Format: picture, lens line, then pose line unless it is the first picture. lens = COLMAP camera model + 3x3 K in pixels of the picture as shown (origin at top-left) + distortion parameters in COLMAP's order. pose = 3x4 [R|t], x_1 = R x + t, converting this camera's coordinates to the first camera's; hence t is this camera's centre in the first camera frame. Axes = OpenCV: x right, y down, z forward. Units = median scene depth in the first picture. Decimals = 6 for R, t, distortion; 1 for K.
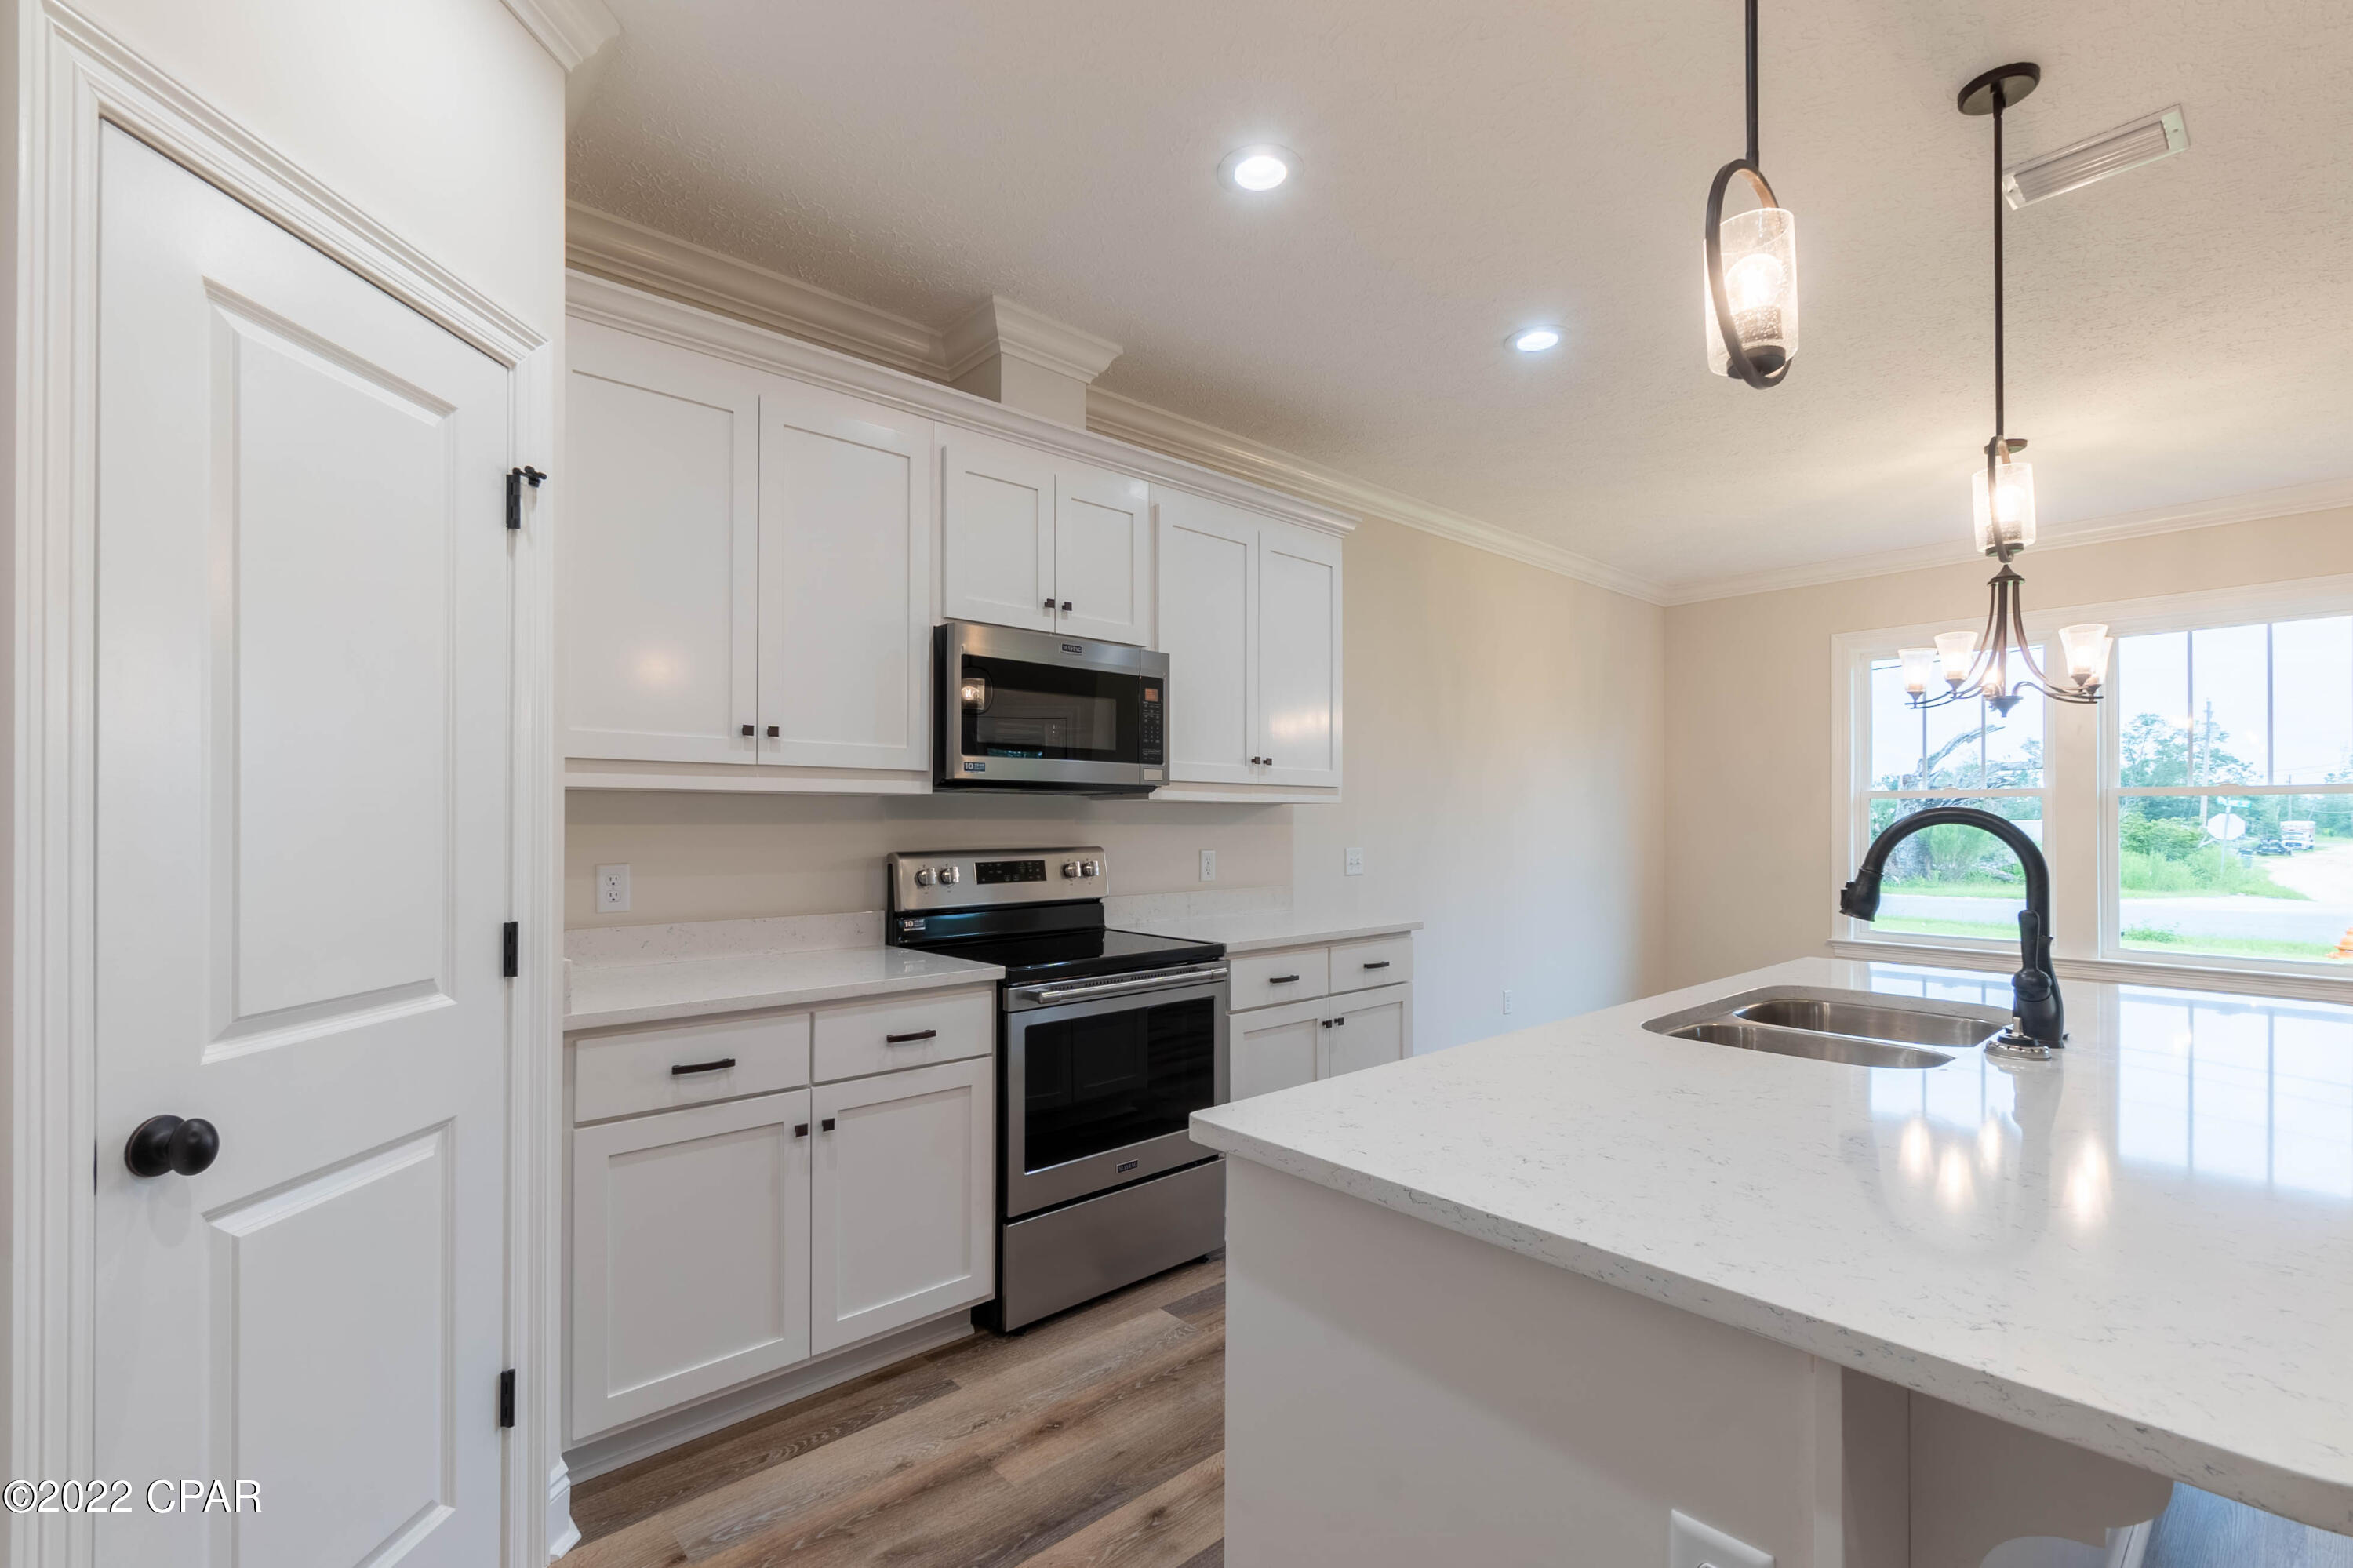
lens RADIAL K [[1032.3, 0, 1146.2], [0, 1032.3, 814.3], [0, 0, 1]] dist [-0.002252, 0.000198]
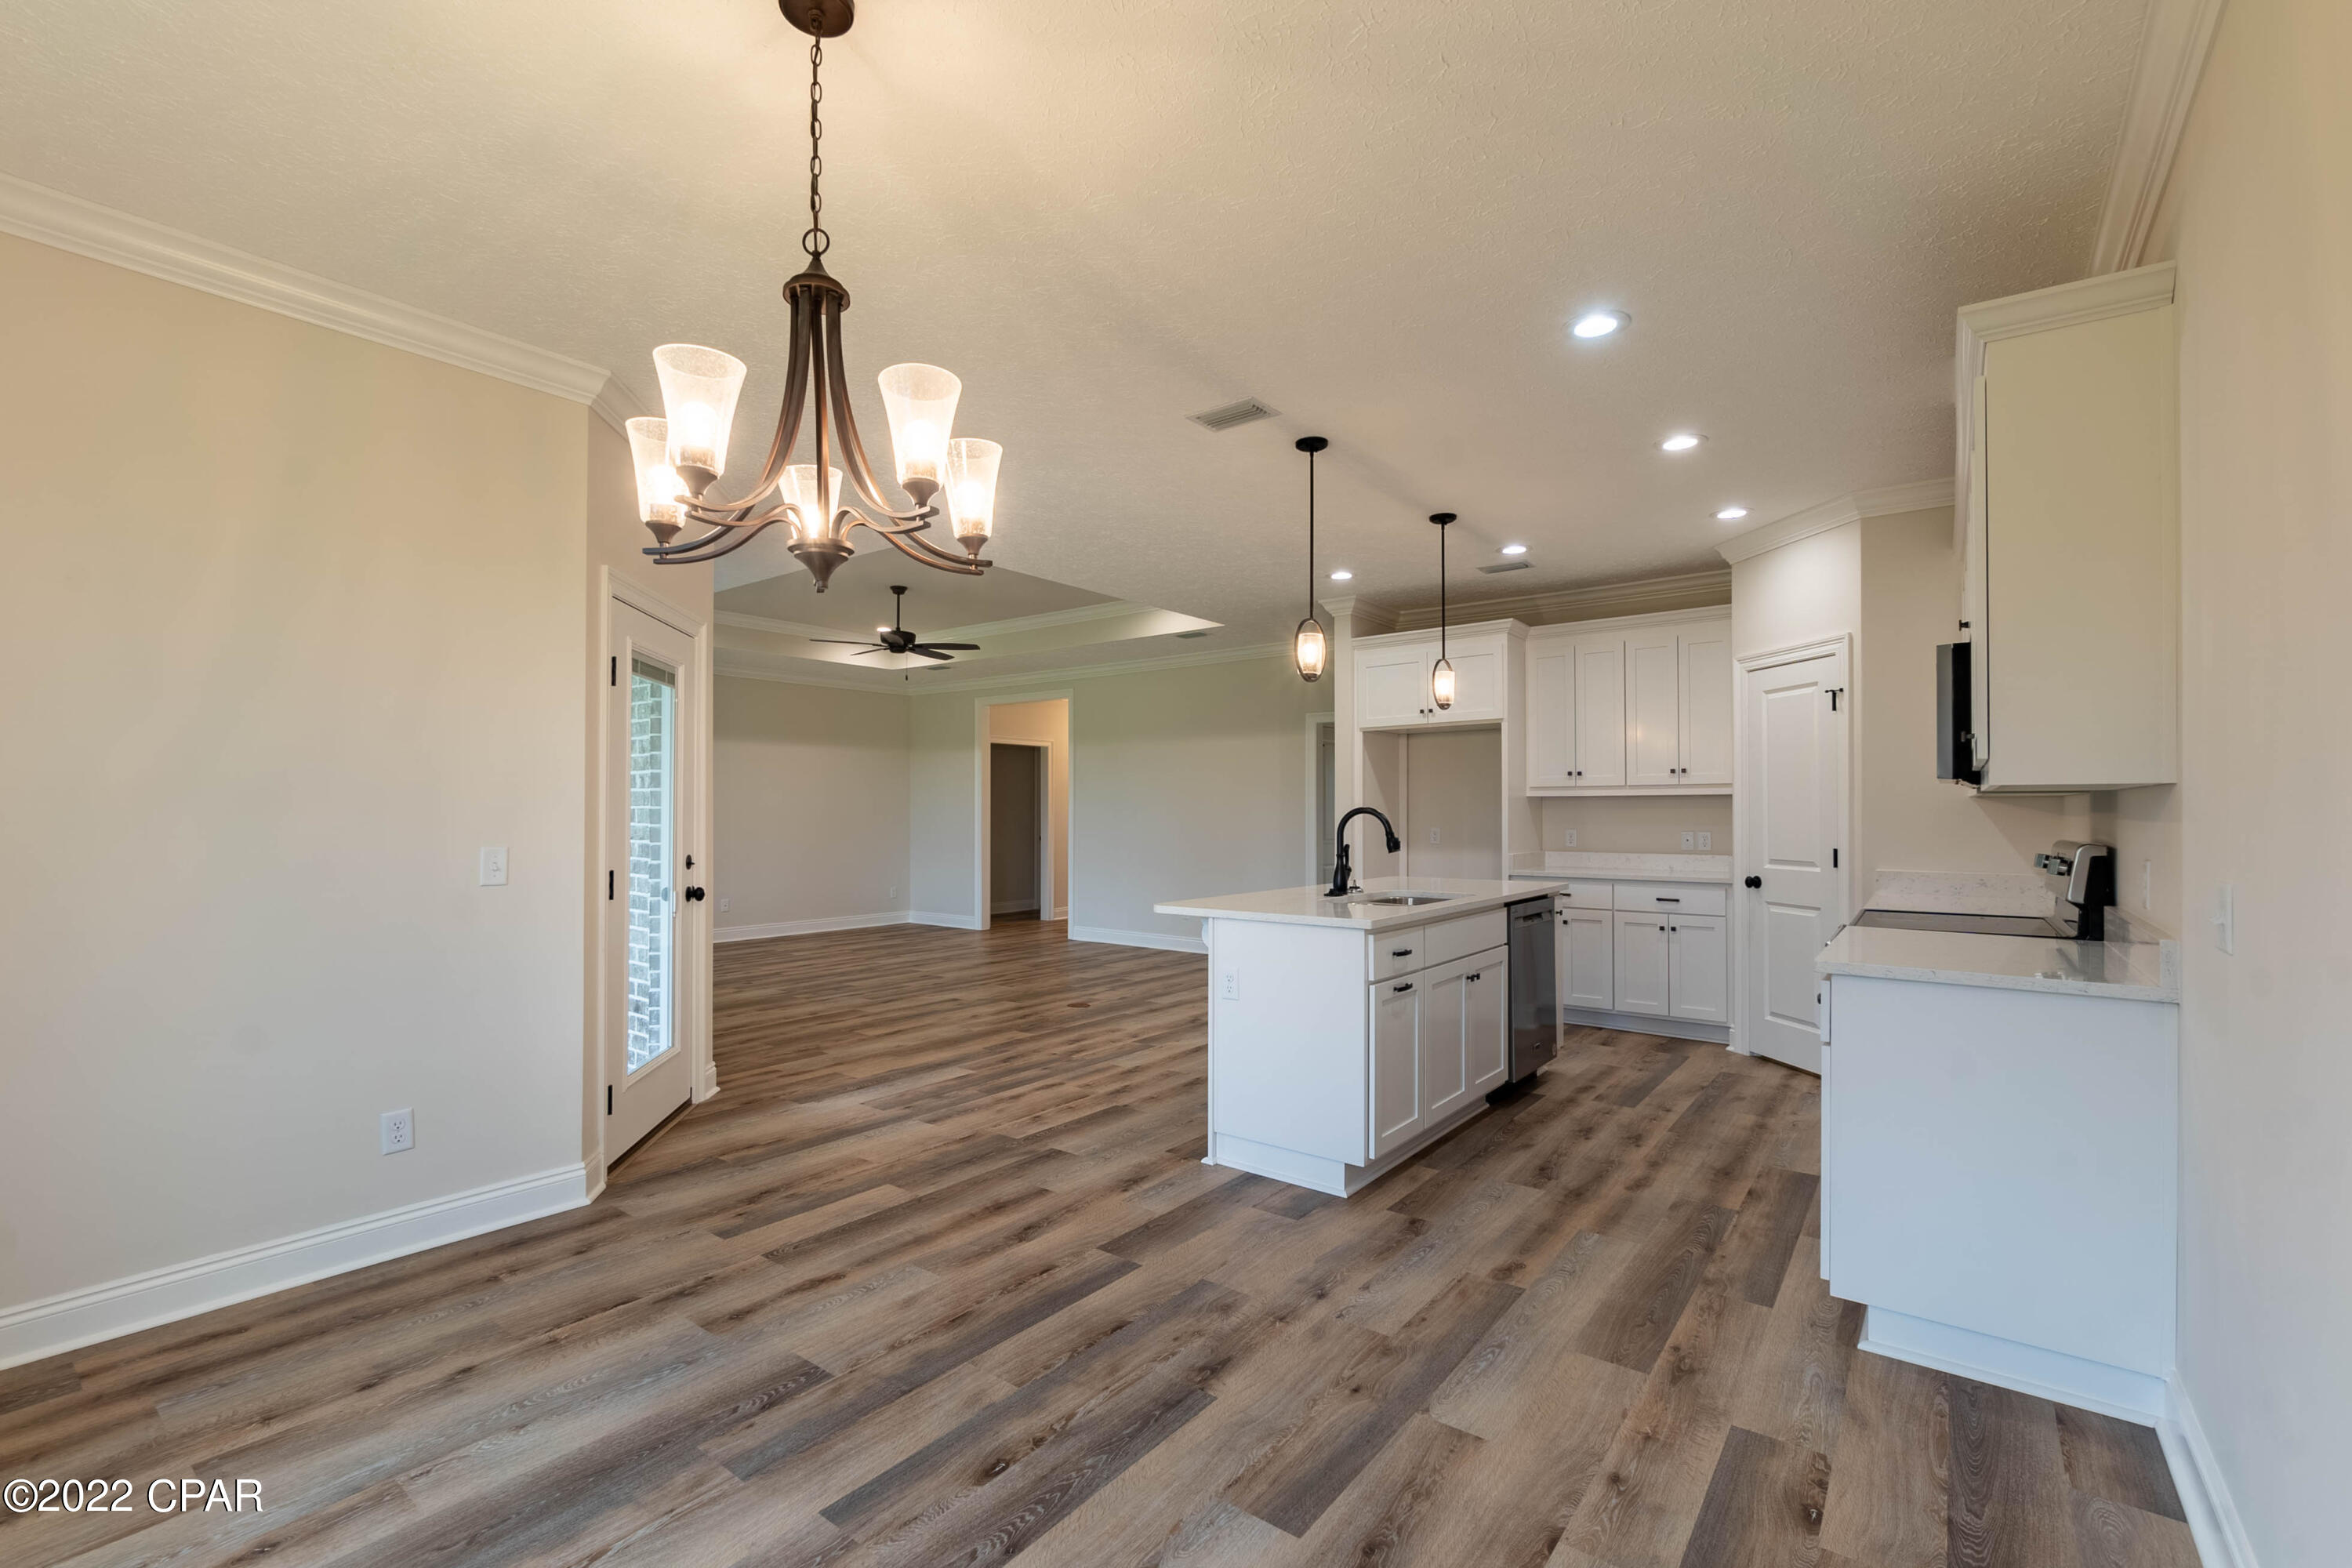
lens RADIAL K [[1031.9, 0, 1159.9], [0, 1031.9, 805.7], [0, 0, 1]] dist [-0.002252, 0.000198]
pose [[-0.979372, -0.004267, -0.202023, 1.034285], [-0.002154, 0.999941, -0.010680, 0.011713], [0.202056, -0.010024, -0.979323, 1.967040]]
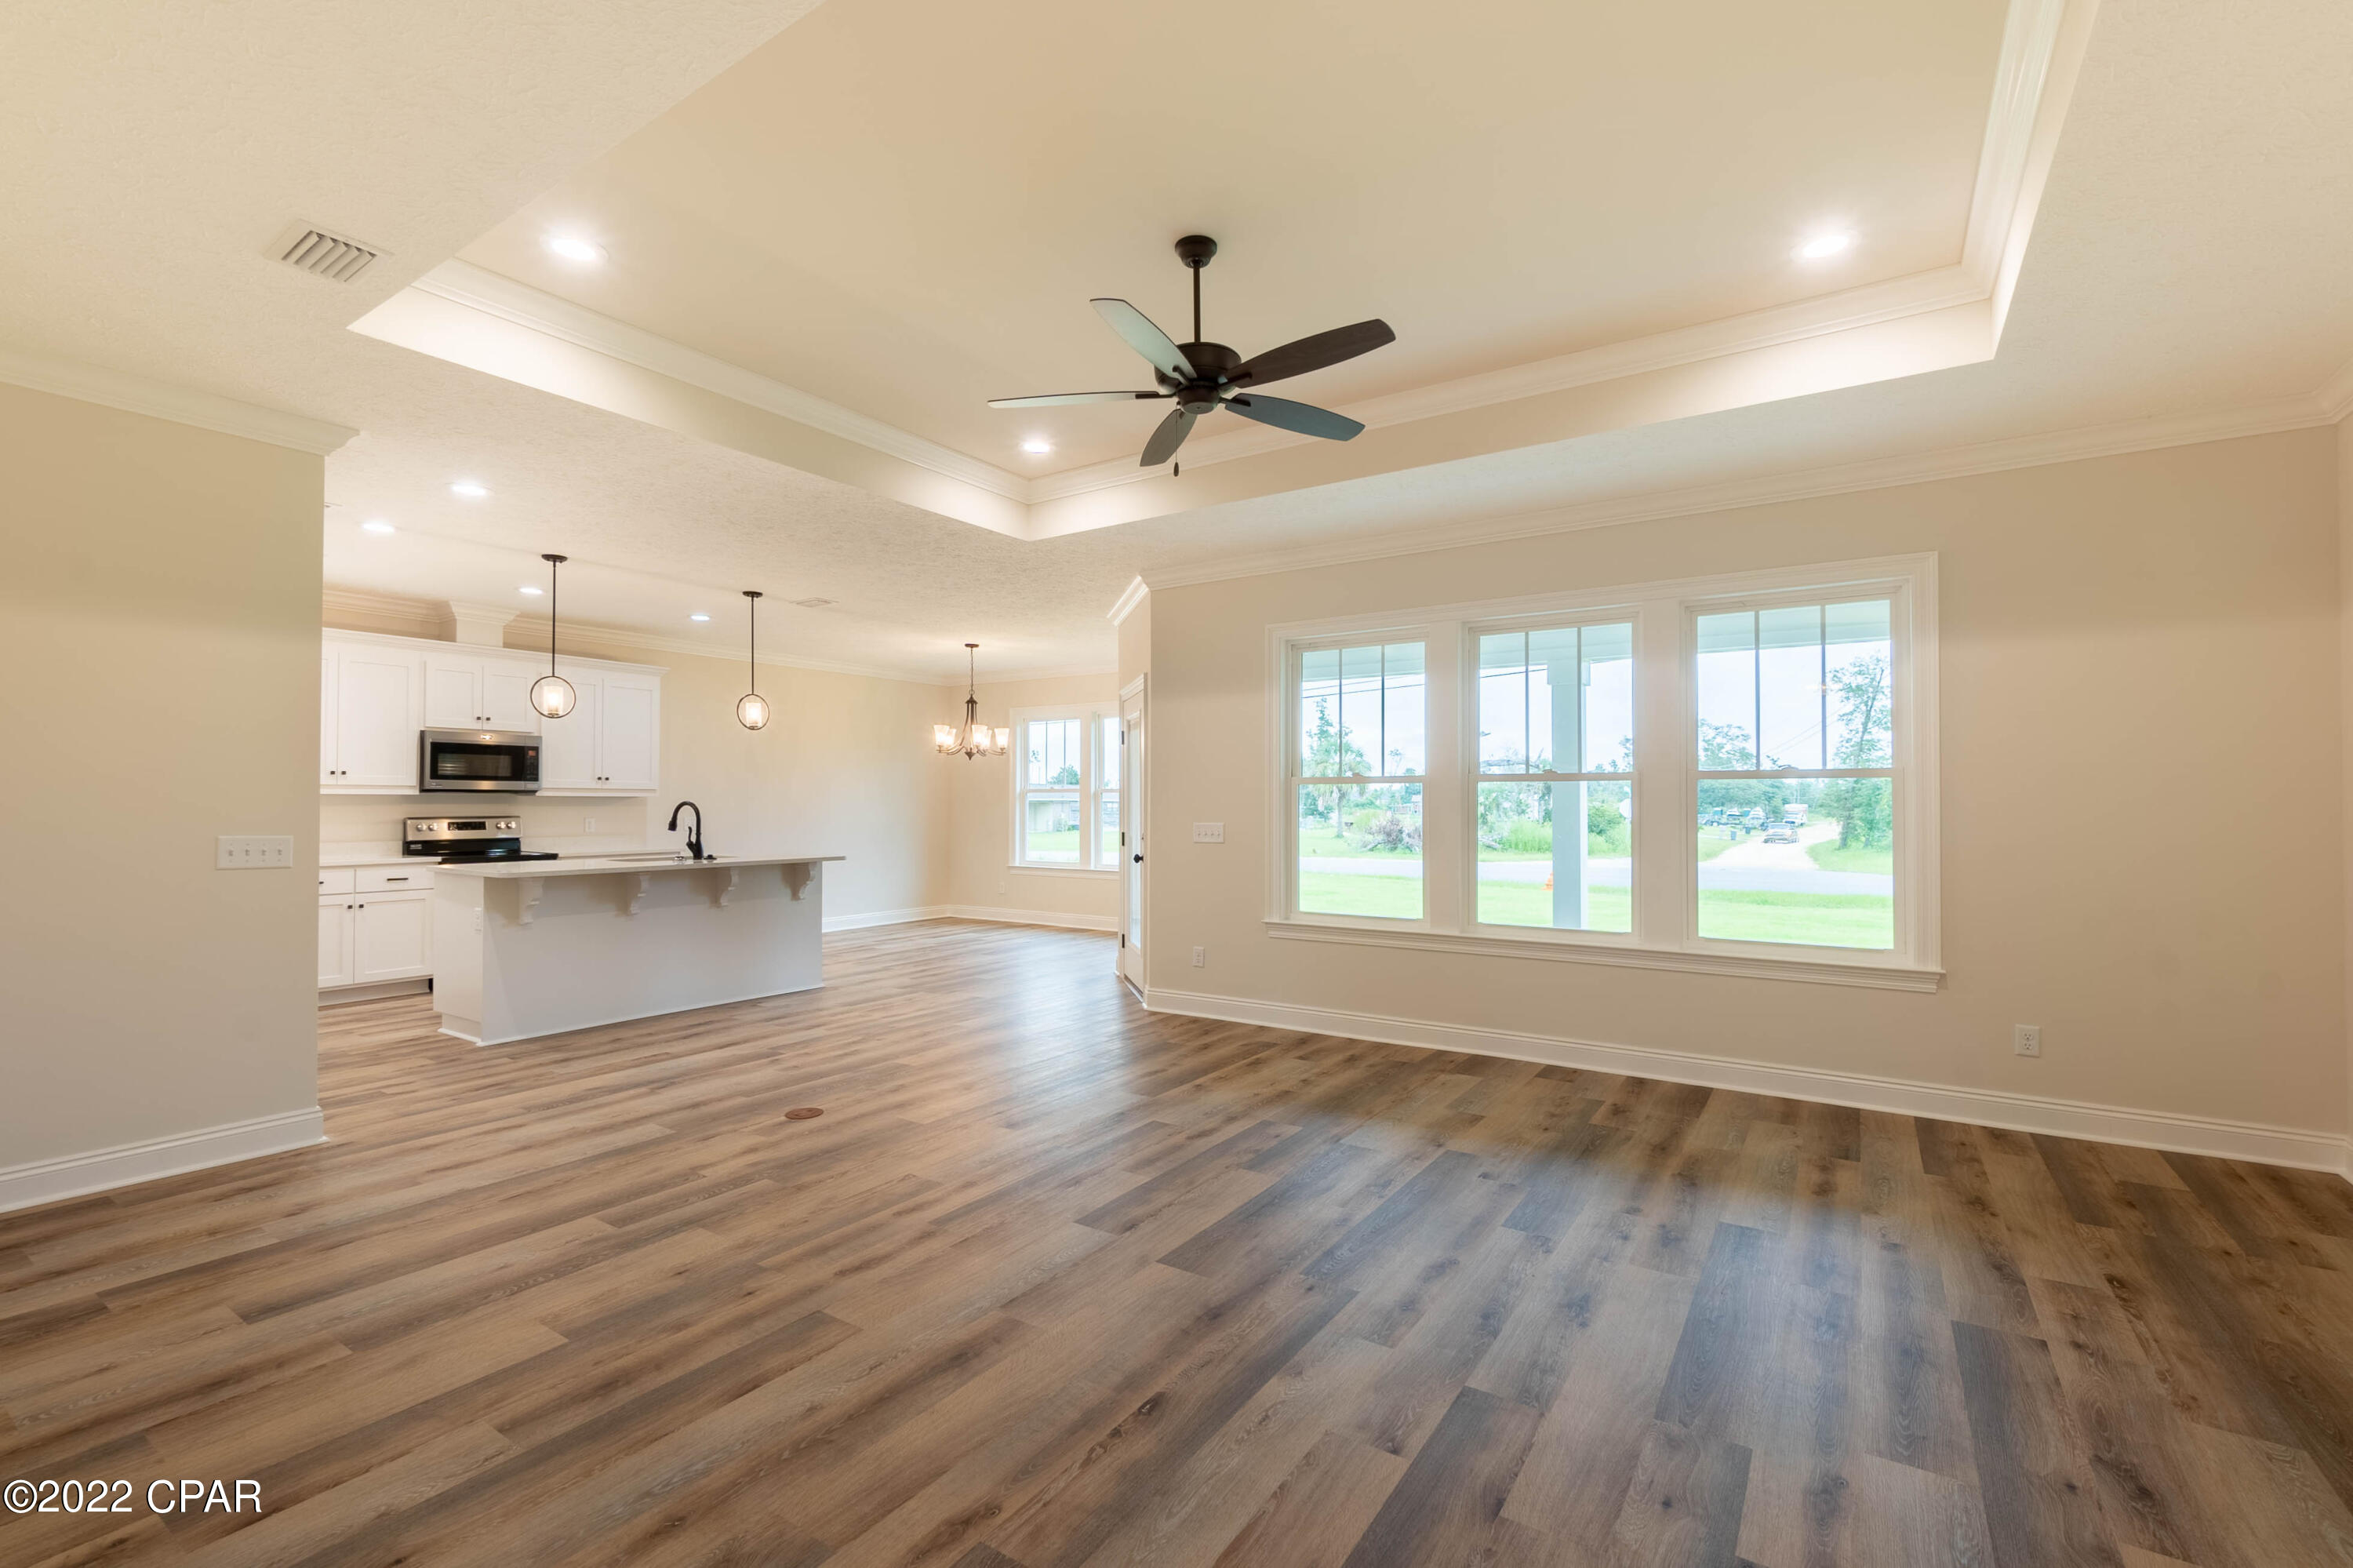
lens RADIAL K [[1032.3, 0, 1155.5], [0, 1032.3, 781.5], [0, 0, 1]] dist [-0.002252, 0.000198]
pose [[0.964523, 0.004485, 0.263960, 0.841979], [-0.000004, 0.999856, -0.016972, -0.007598], [-0.263998, 0.016369, 0.964384, -1.874229]]
